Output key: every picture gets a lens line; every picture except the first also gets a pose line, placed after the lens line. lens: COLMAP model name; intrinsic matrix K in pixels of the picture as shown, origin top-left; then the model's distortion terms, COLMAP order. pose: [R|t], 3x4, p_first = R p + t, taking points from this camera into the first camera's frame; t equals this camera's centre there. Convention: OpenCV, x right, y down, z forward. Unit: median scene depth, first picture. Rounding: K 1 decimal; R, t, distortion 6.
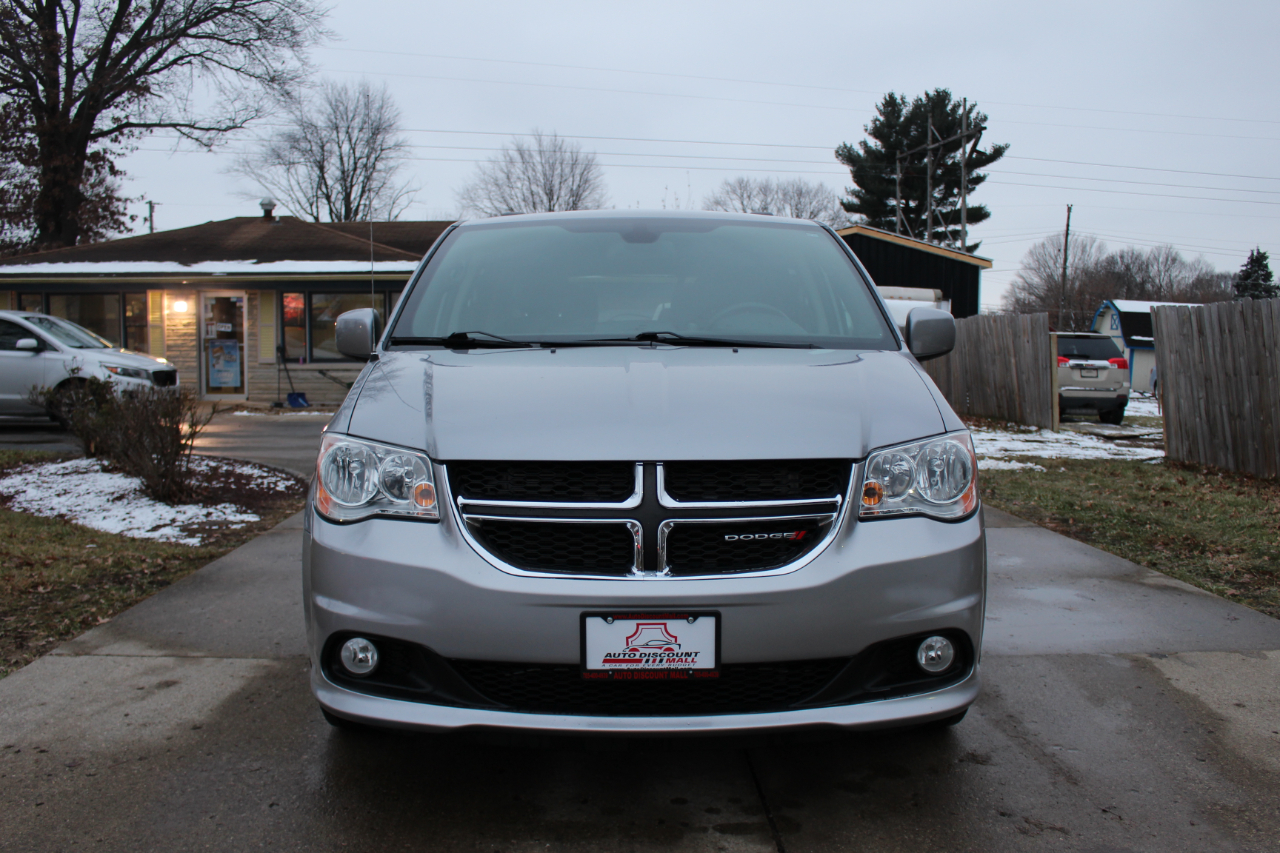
lens RADIAL K [[1161.3, 0, 640.0], [0, 1161.3, 426.5], [0, 0, 1]] dist [-0.150628, 0.143563]
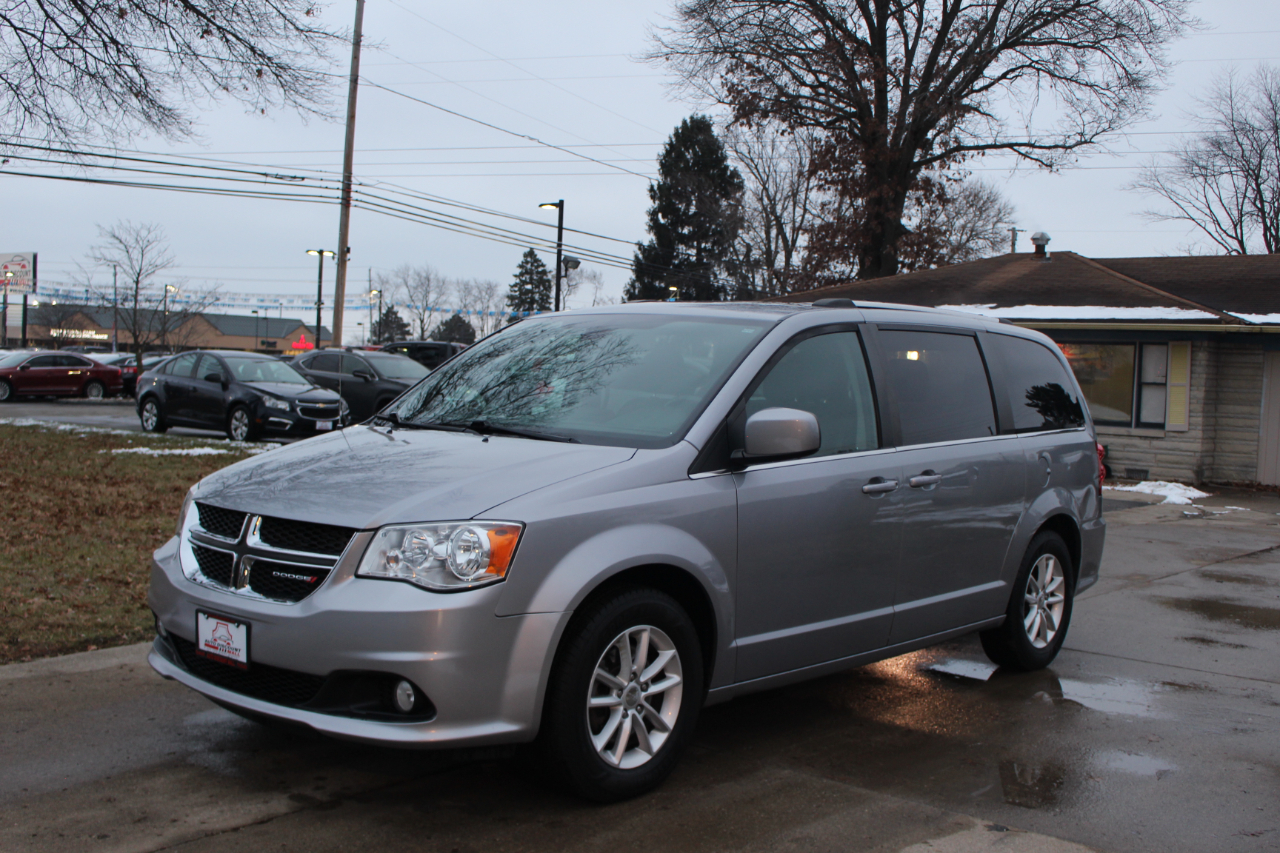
lens RADIAL K [[1426.6, 0, 640.0], [0, 1426.6, 426.5], [0, 0, 1]] dist [-0.083533, 0.001650]
pose [[0.729391, 0.054234, -0.681944, 0.634977], [-0.084682, 0.996344, -0.011337, -0.040362], [0.678835, 0.066017, 0.731317, 0.015458]]
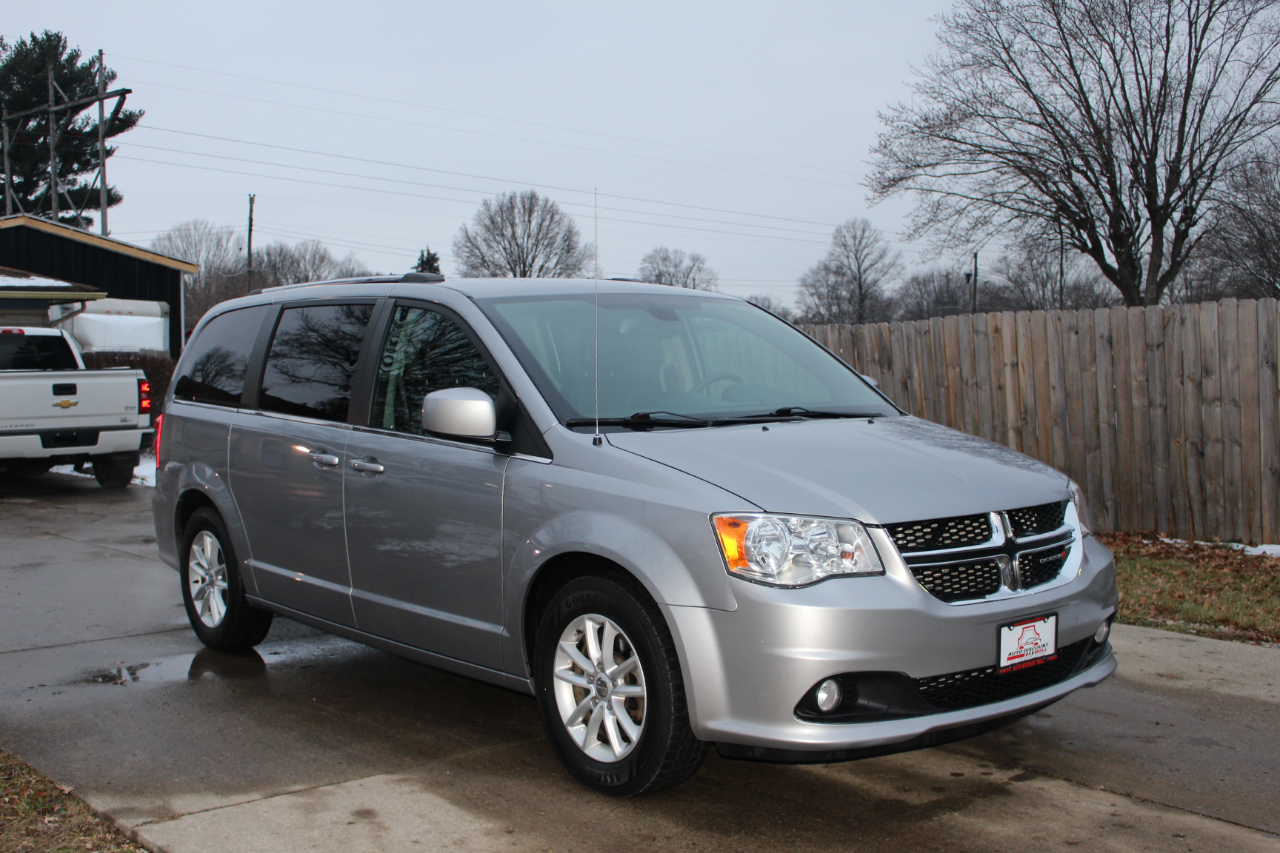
lens RADIAL K [[1493.8, 0, 640.0], [0, 1493.8, 426.5], [0, 0, 1]] dist [-0.080546, 0.037239]
pose [[0.768363, -0.040596, 0.638725, -0.588071], [0.056303, 0.998405, -0.004274, -0.035023], [-0.637533, 0.039246, 0.769423, -0.032626]]
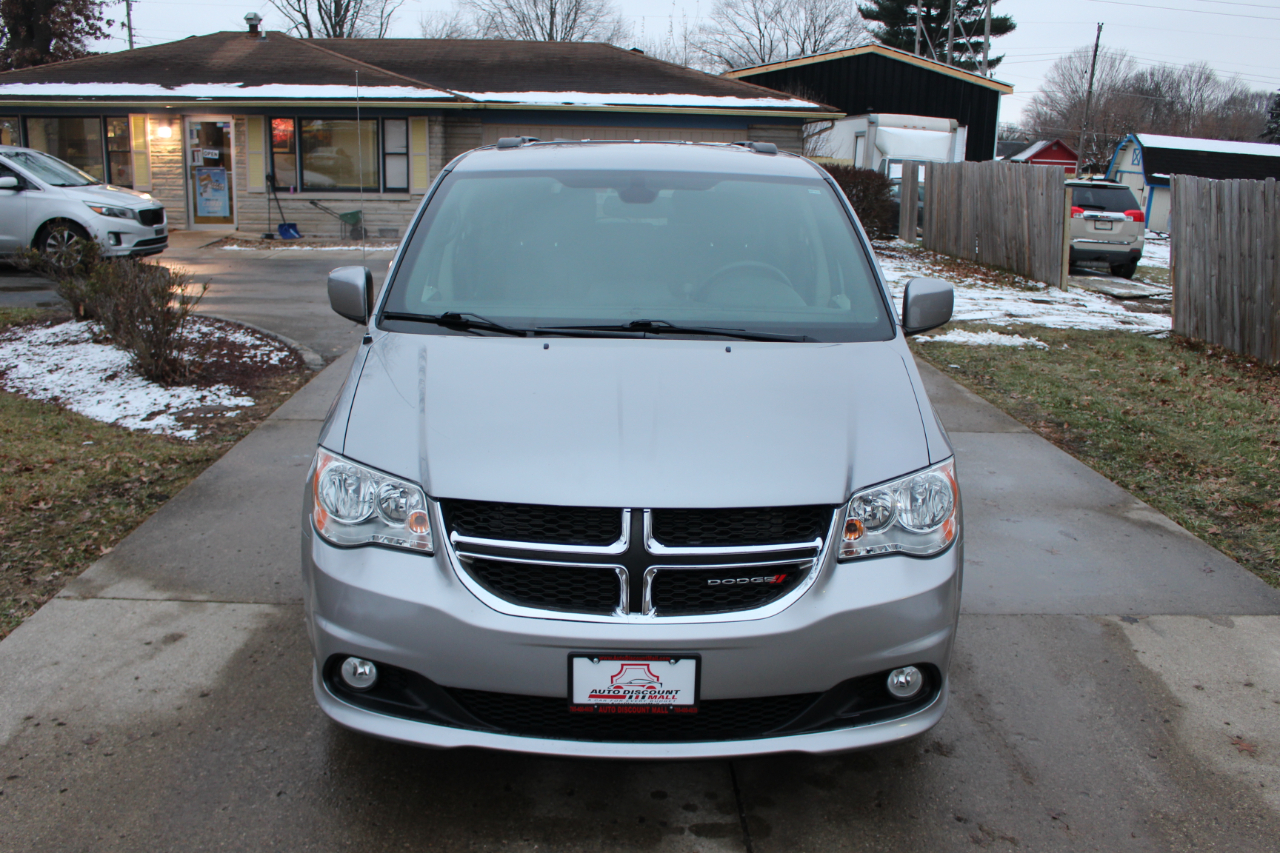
lens RADIAL K [[1186.4, 0, 640.0], [0, 1186.4, 426.5], [0, 0, 1]] dist [-0.151962, 0.154786]
pose [[0.999744, 0.022505, 0.002208, 0.002785], [-0.022558, 0.985692, 0.167043, -0.089450], [0.001583, -0.167050, 0.985947, -0.011066]]
